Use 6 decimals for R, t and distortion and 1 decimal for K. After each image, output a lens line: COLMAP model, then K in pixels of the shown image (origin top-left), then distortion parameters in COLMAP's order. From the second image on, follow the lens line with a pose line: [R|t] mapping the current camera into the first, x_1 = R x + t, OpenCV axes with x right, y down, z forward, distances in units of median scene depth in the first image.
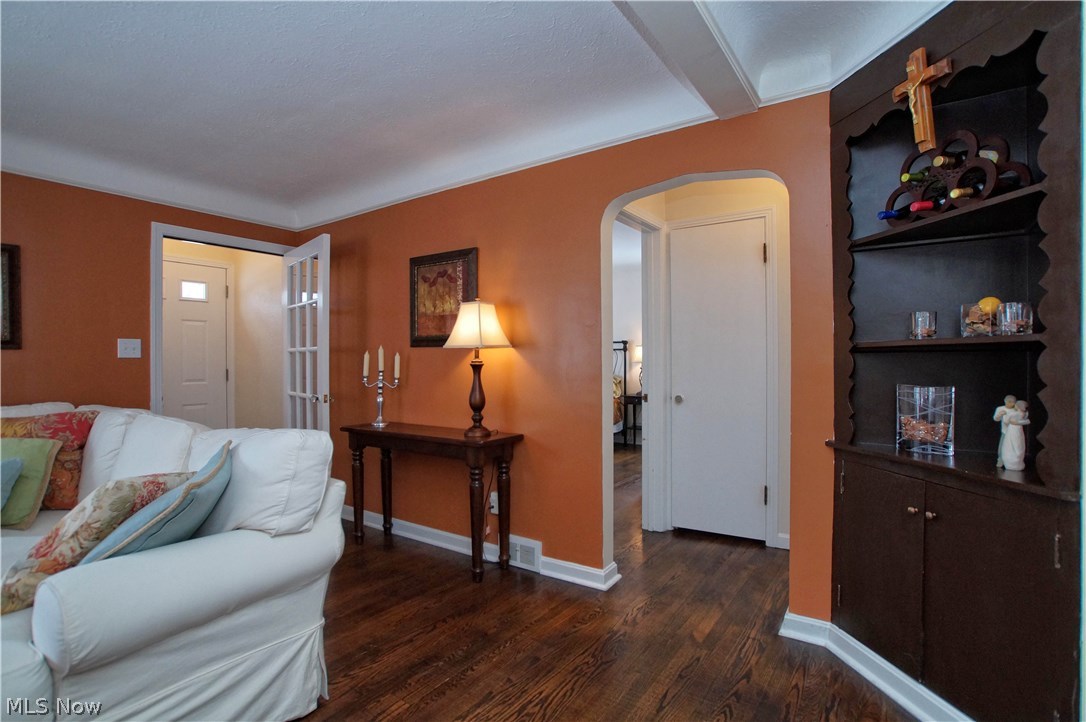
lens RADIAL K [[521.1, 0, 542.7], [0, 521.1, 357.6], [0, 0, 1]] dist [-0.042808, 0.008763]
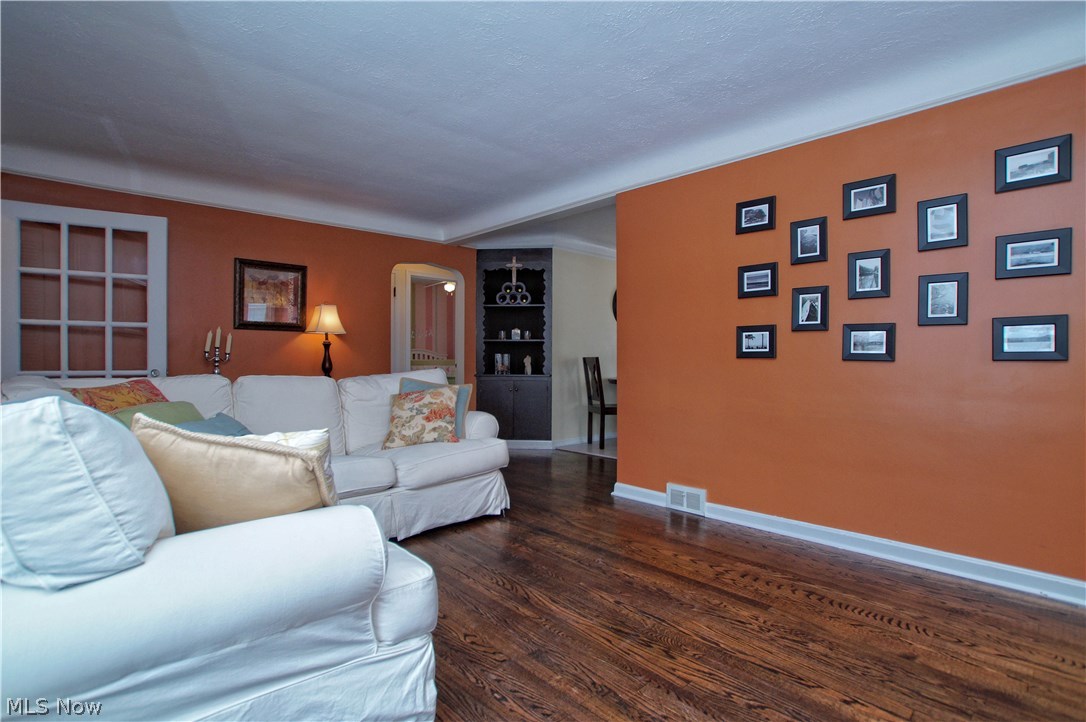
lens RADIAL K [[521.1, 0, 543.2], [0, 521.1, 360.7], [0, 0, 1]] dist [-0.042808, 0.008763]
pose [[0.224982, -0.000638, 0.974363, -1.432423], [-0.009127, 0.999955, 0.002762, 0.051836], [-0.974320, -0.009514, 0.224966, -0.009544]]
